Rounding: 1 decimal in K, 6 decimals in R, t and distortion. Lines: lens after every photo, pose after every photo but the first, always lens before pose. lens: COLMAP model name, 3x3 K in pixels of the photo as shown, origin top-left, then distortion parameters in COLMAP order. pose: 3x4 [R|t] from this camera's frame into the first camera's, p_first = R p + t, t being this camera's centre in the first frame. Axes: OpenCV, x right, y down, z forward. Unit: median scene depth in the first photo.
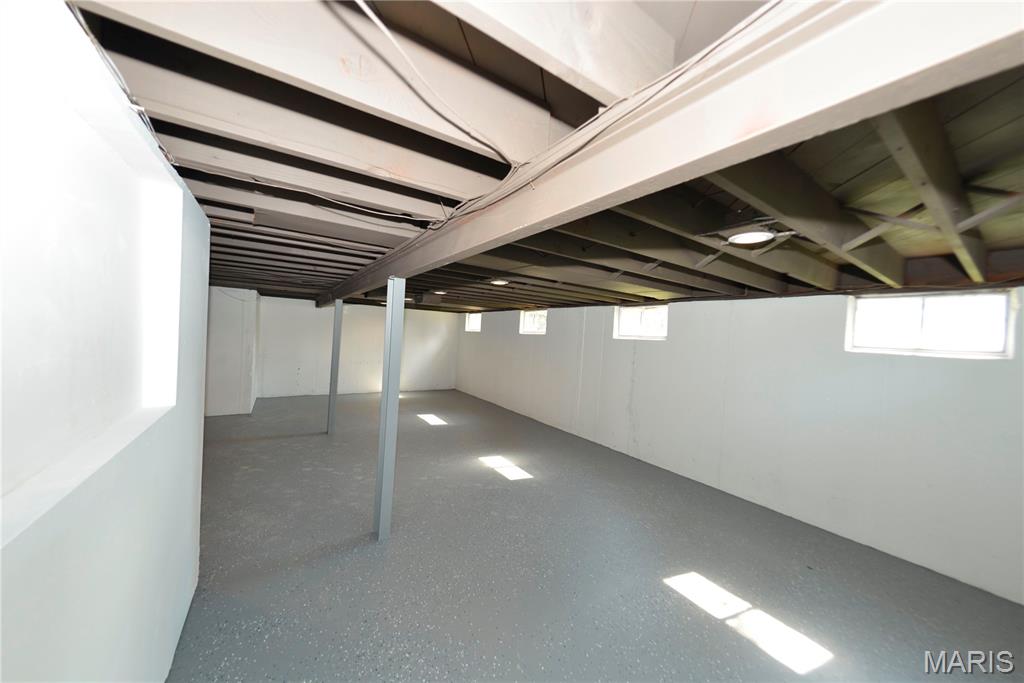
lens RADIAL K [[349.9, 0, 510.7], [0, 349.9, 342.2], [0, 0, 1]] dist [-0.001615, -0.000134]
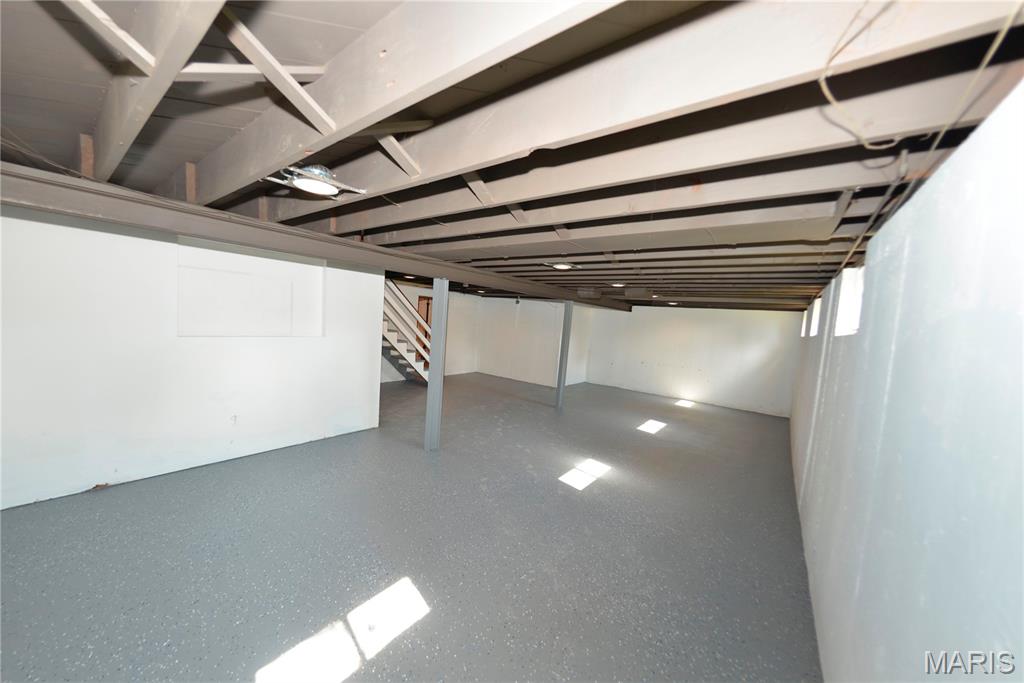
lens RADIAL K [[349.9, 0, 510.7], [0, 349.9, 342.2], [0, 0, 1]] dist [-0.001615, -0.000134]
pose [[0.338742, 0.035188, -0.940221, 0.808503], [-0.074098, 0.997194, 0.010624, 0.035184], [0.937957, 0.066070, 0.340399, 0.548575]]
